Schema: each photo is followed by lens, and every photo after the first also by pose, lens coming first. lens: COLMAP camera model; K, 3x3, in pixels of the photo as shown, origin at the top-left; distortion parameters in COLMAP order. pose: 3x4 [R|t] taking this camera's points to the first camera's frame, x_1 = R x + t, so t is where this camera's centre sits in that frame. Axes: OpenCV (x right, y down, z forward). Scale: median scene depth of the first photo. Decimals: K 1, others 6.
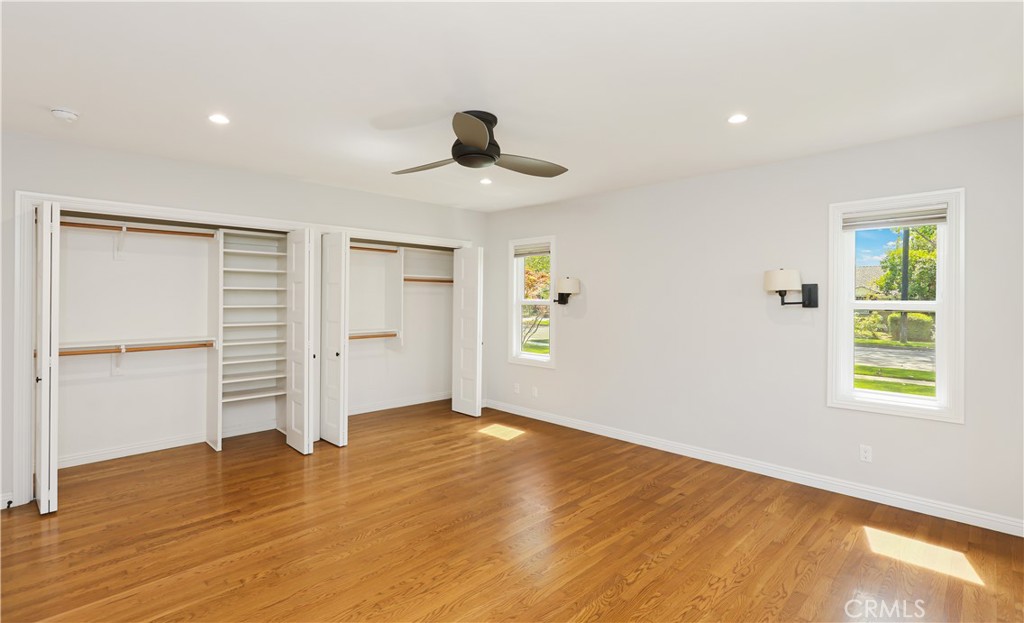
lens RADIAL K [[471.0, 0, 513.8], [0, 471.0, 302.9], [0, 0, 1]] dist [-0.002830, 0.000040]
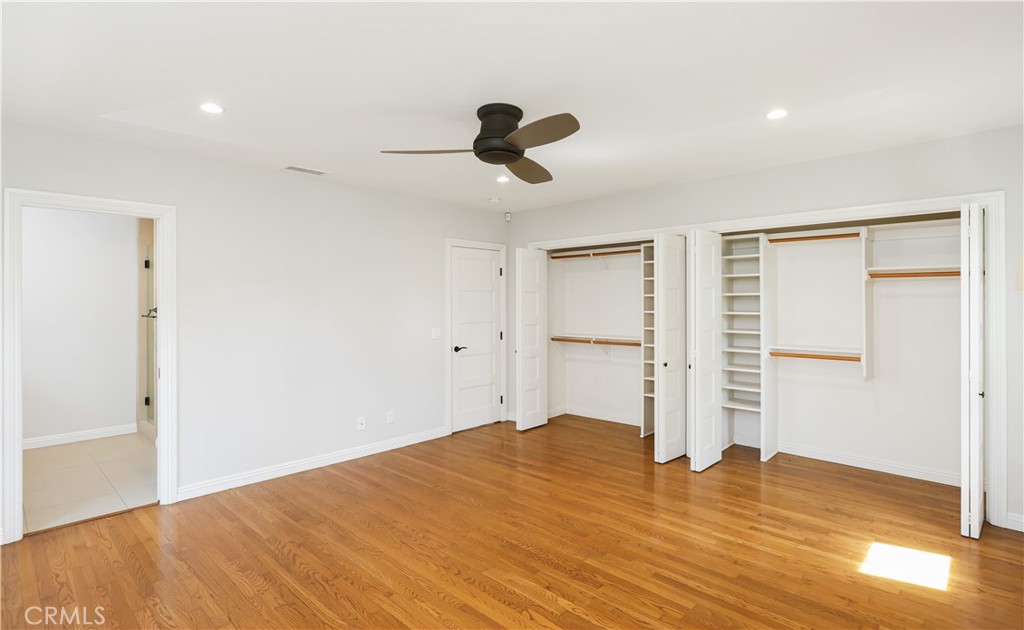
lens RADIAL K [[504.3, 0, 513.8], [0, 504.3, 311.3], [0, 0, 1]] dist [-0.001370, 0.000398]
pose [[0.031675, 0.014520, -0.999393, 0.737940], [-0.005190, 0.999883, 0.014363, -0.011785], [0.999485, 0.004732, 0.031747, 0.804834]]
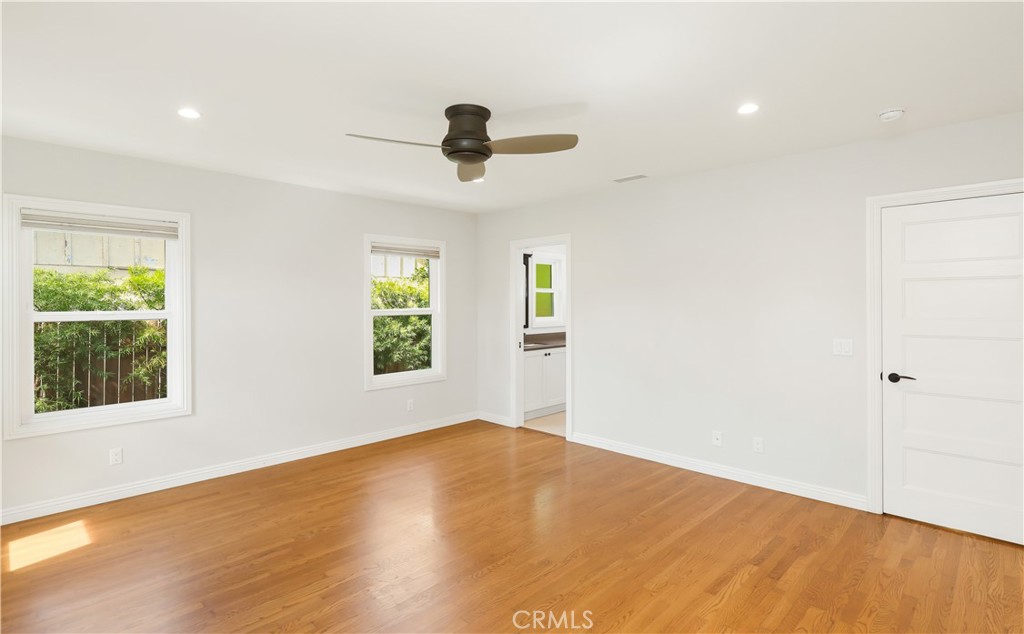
lens RADIAL K [[504.3, 0, 511.4], [0, 504.3, 307.2], [0, 0, 1]] dist [-0.001370, 0.000398]
pose [[-0.999764, -0.002277, -0.021598, -0.115771], [-0.002608, 0.999879, 0.015332, -0.014582], [0.021561, 0.015385, -0.999649, 1.614677]]
